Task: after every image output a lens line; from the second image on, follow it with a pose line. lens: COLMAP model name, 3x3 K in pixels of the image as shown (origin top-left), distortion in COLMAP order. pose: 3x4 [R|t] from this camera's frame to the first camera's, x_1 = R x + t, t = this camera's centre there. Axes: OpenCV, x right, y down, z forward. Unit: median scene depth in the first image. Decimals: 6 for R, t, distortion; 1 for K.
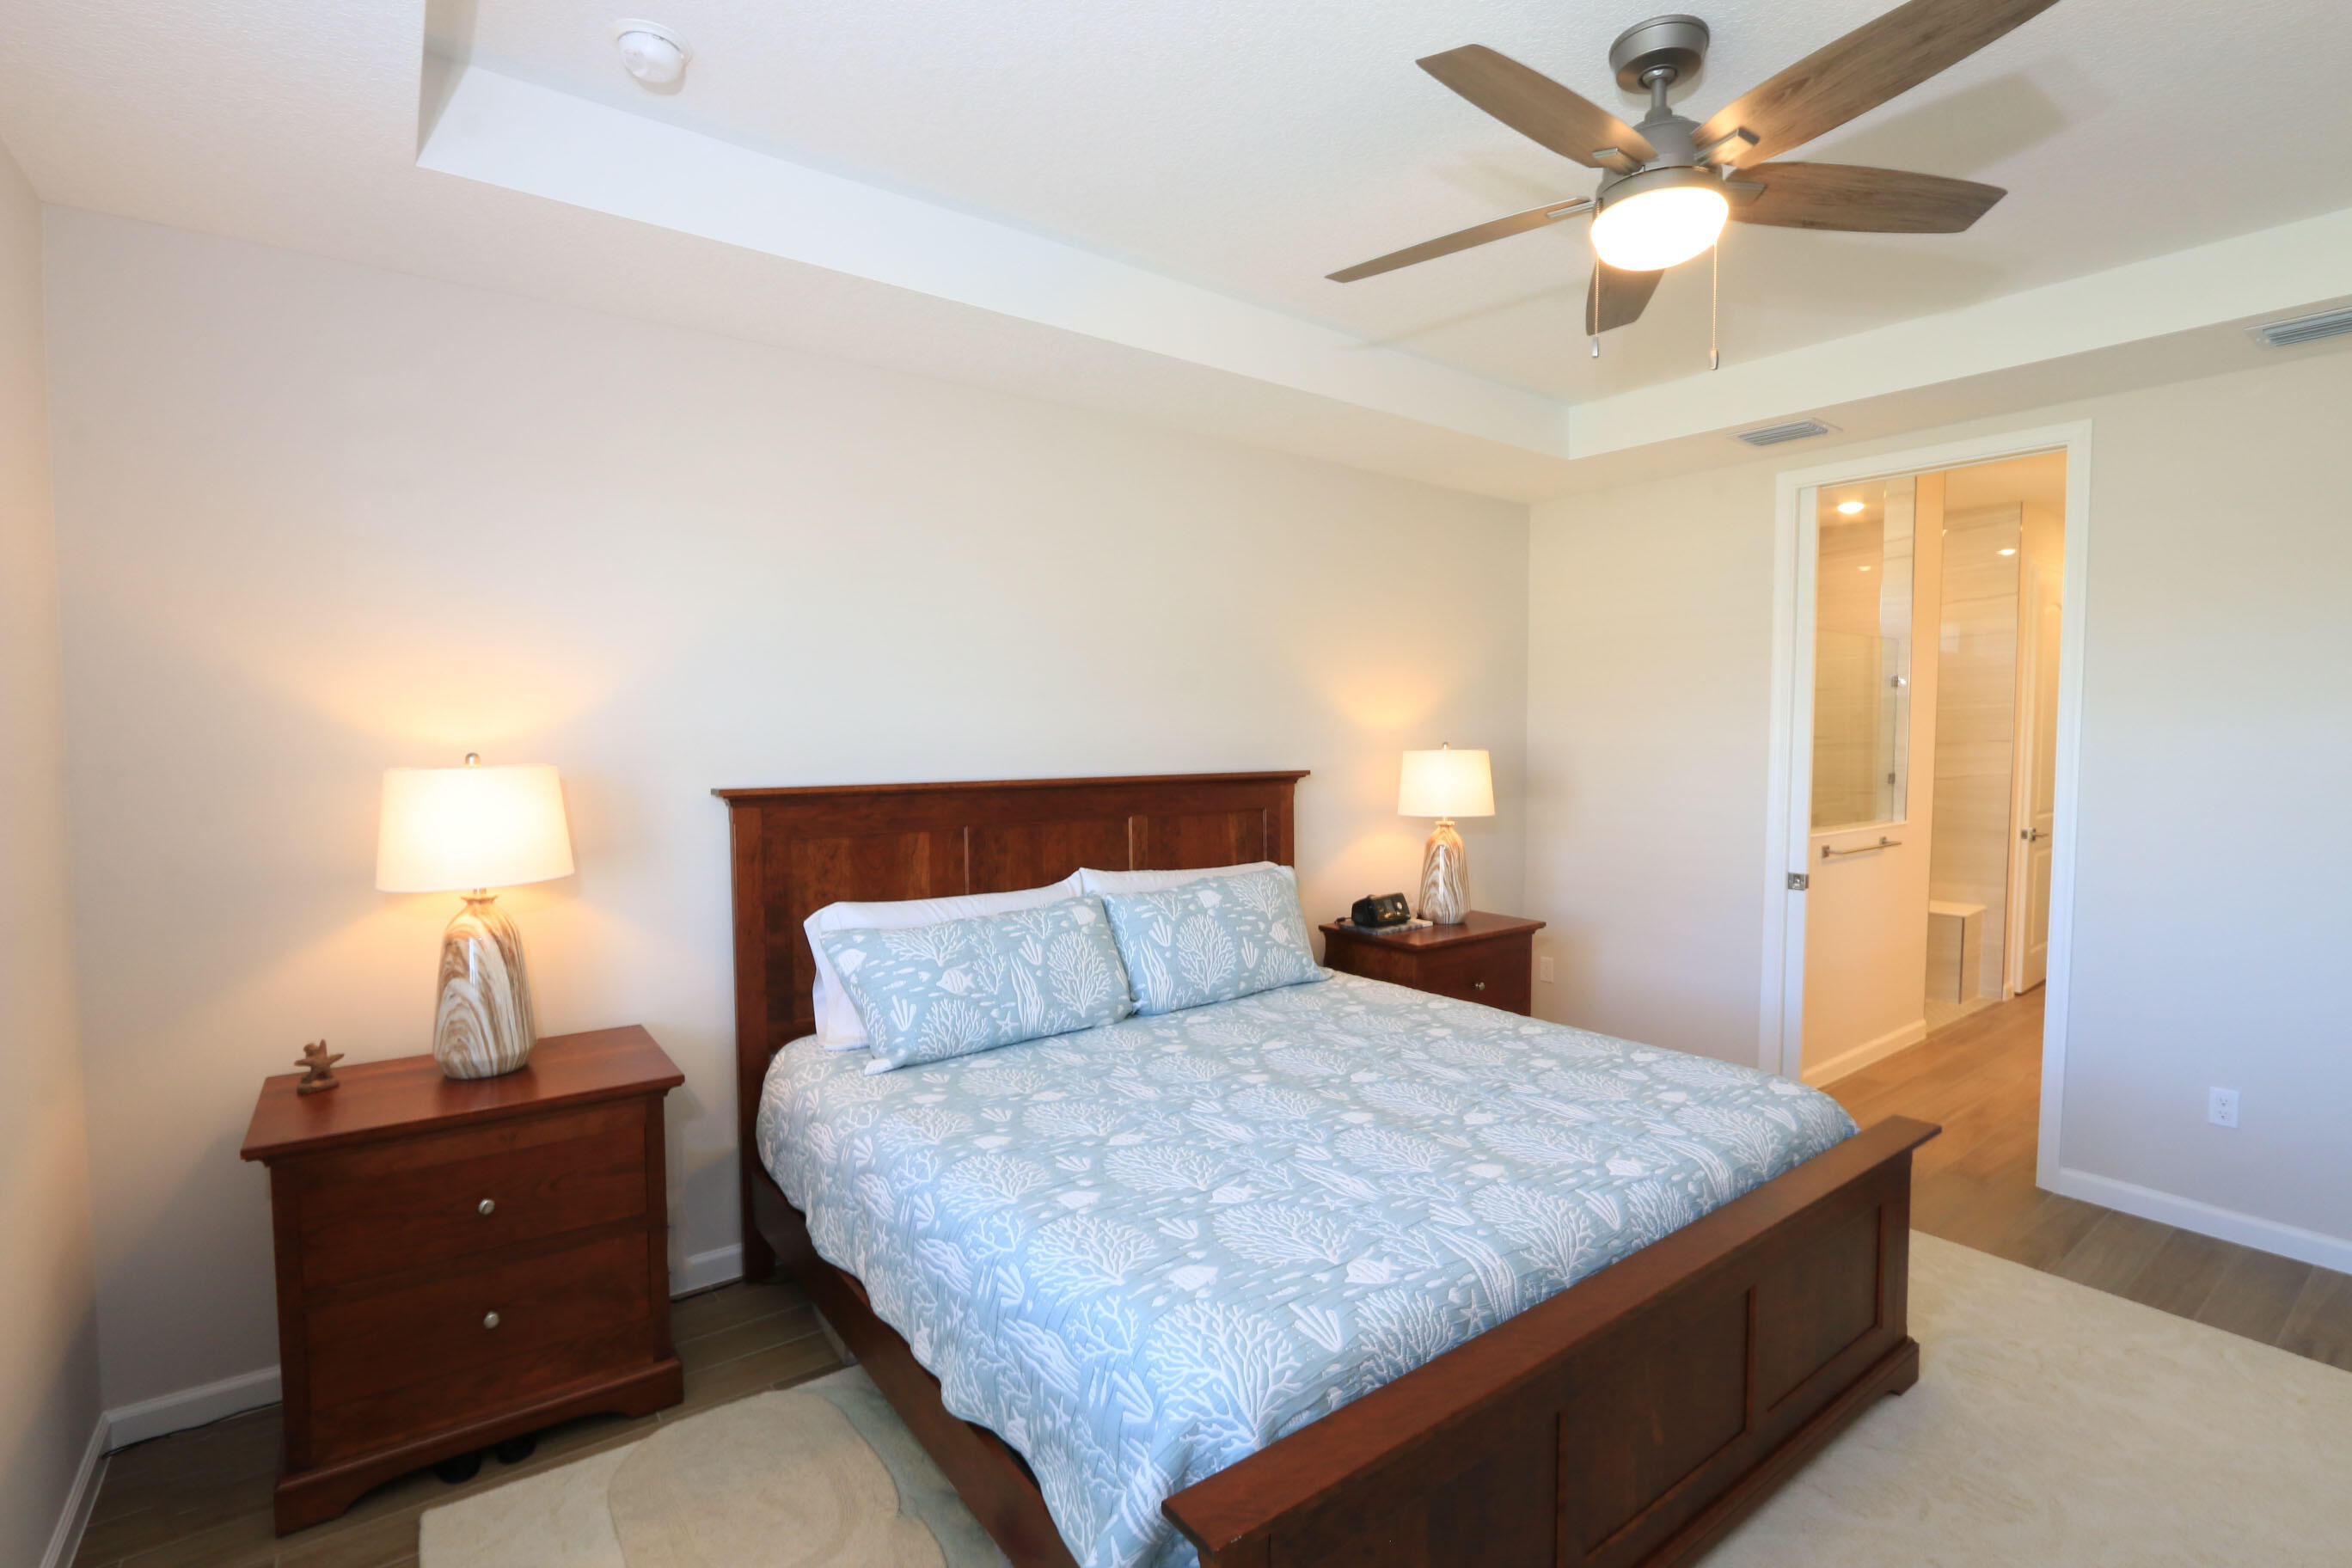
lens RADIAL K [[1083.8, 0, 1185.9], [0, 1083.8, 787.7], [0, 0, 1]] dist [-0.021547, 0.004266]
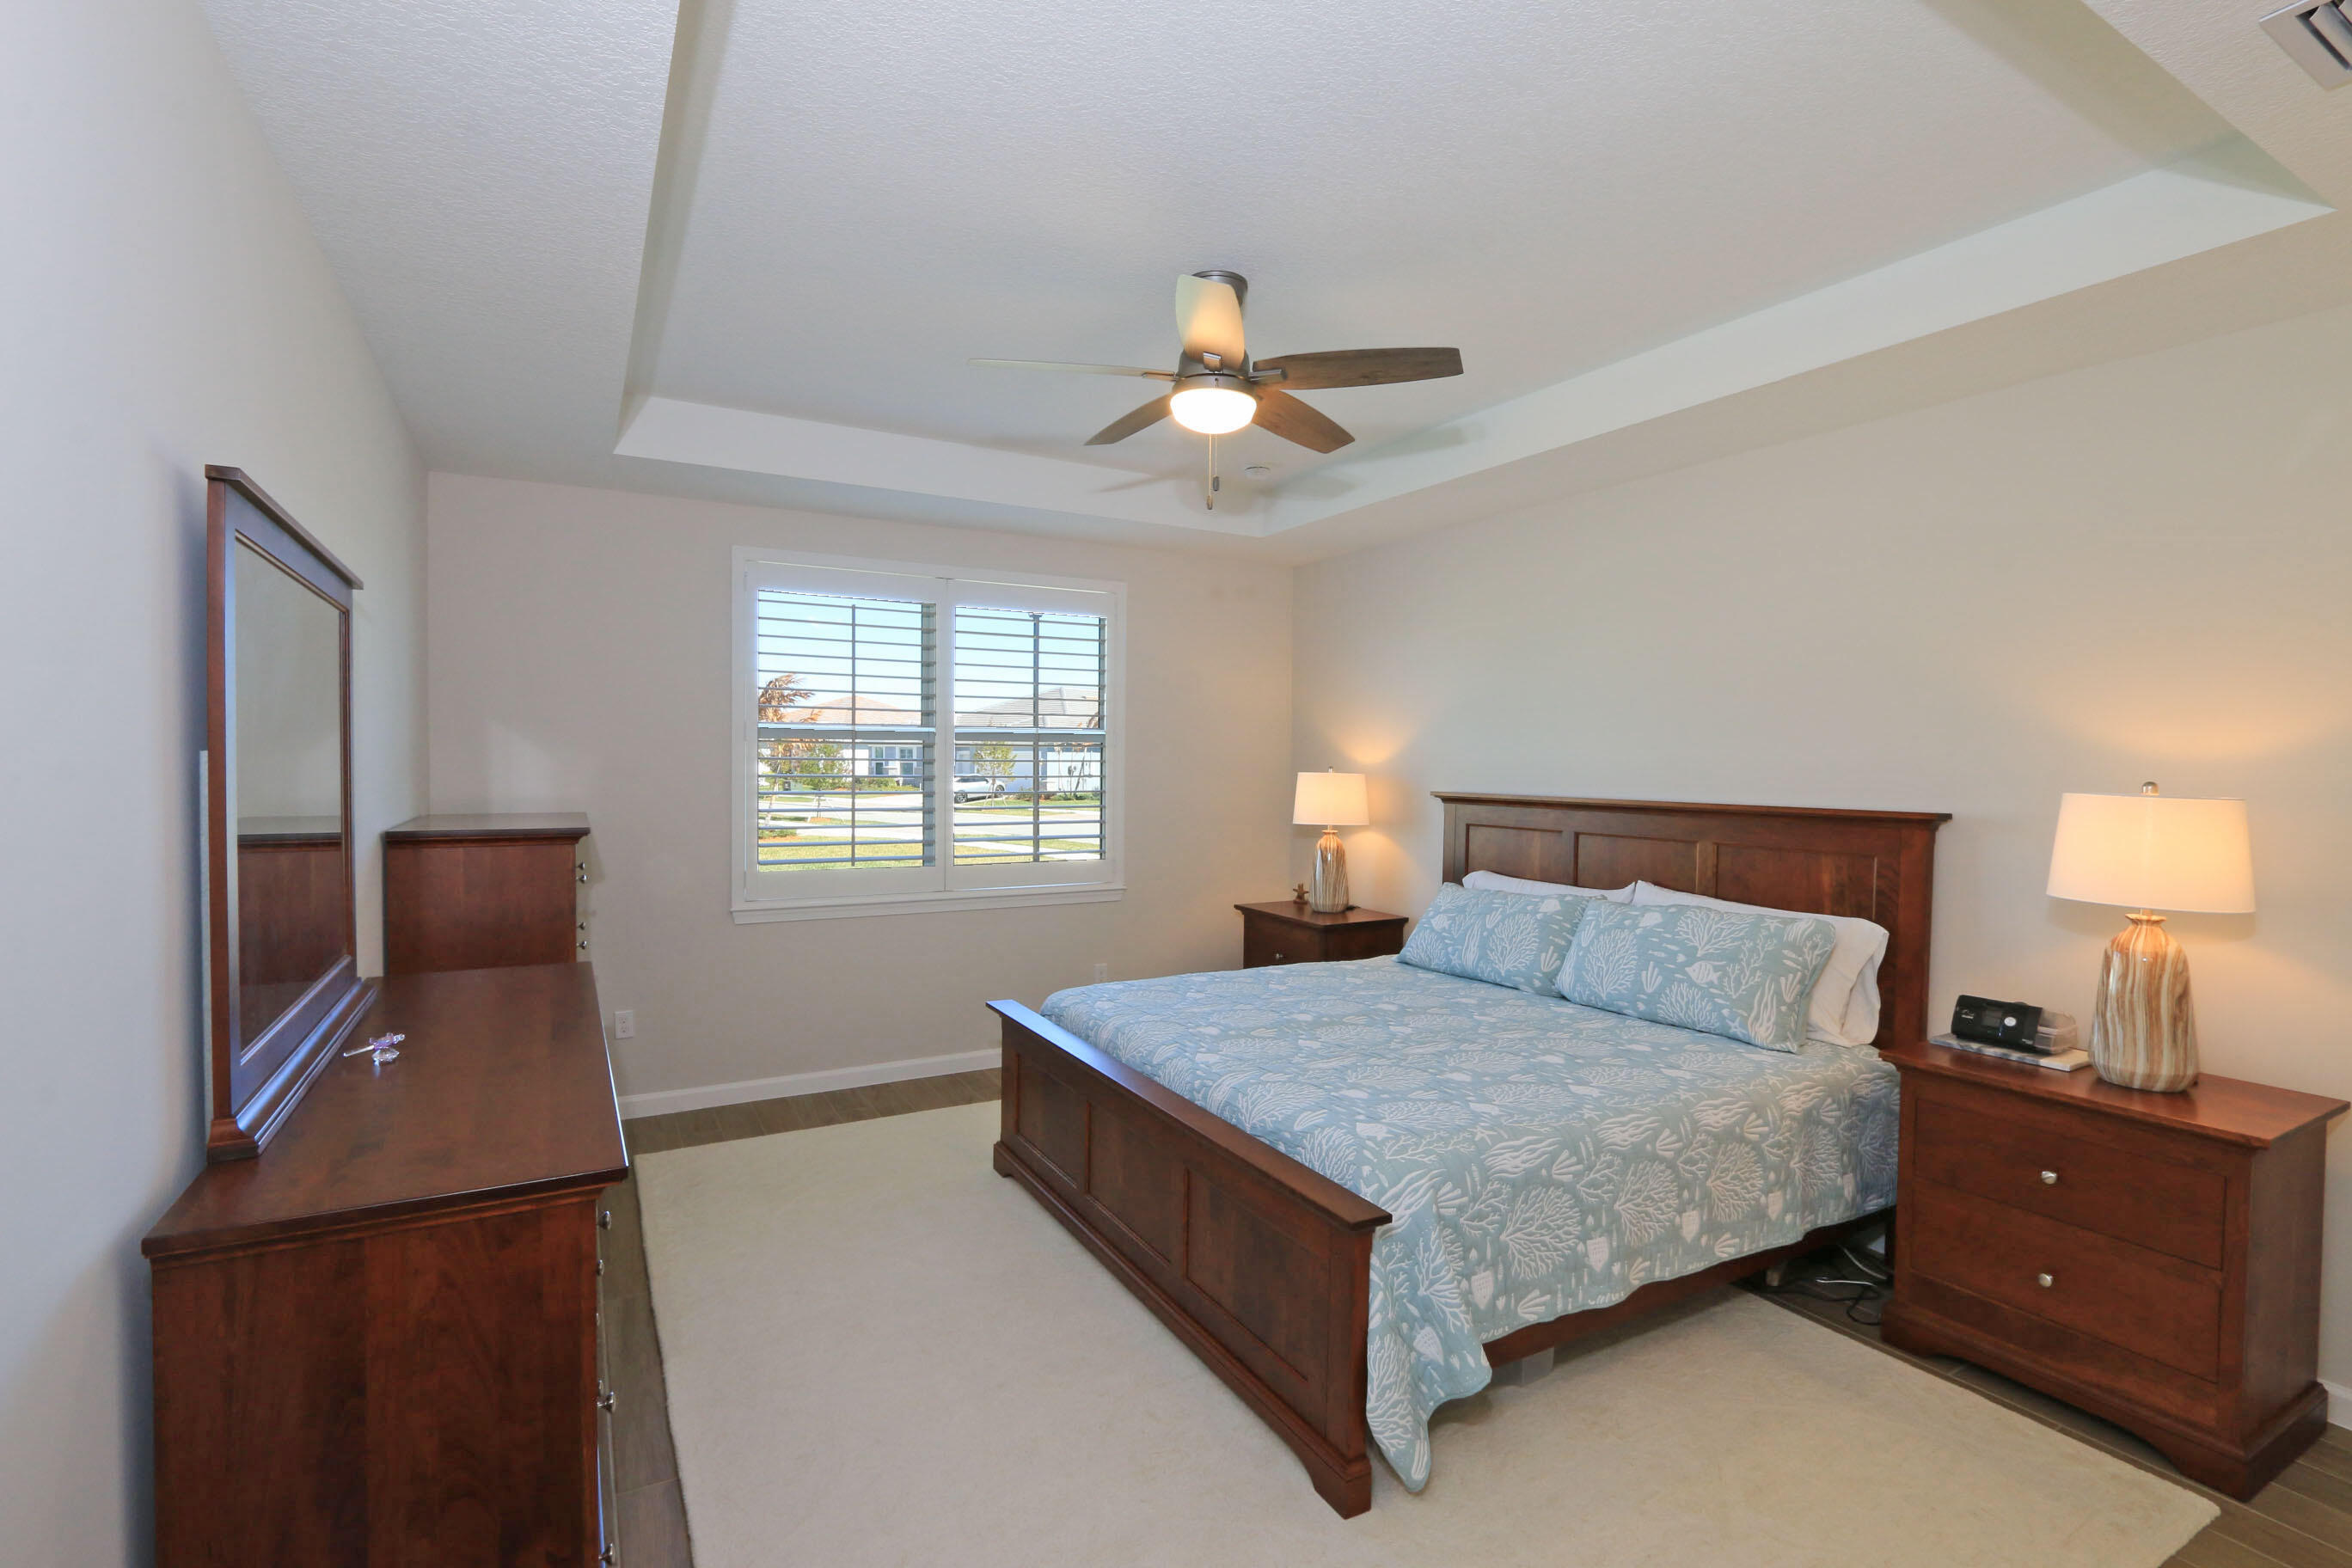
lens RADIAL K [[1083.8, 0, 1185.9], [0, 1083.8, 787.7], [0, 0, 1]] dist [-0.021547, 0.004266]
pose [[-0.125852, 0.046286, -0.990969, 1.083880], [-0.028583, 0.998327, 0.050260, -0.066445], [0.991637, 0.034650, -0.124318, 0.649220]]
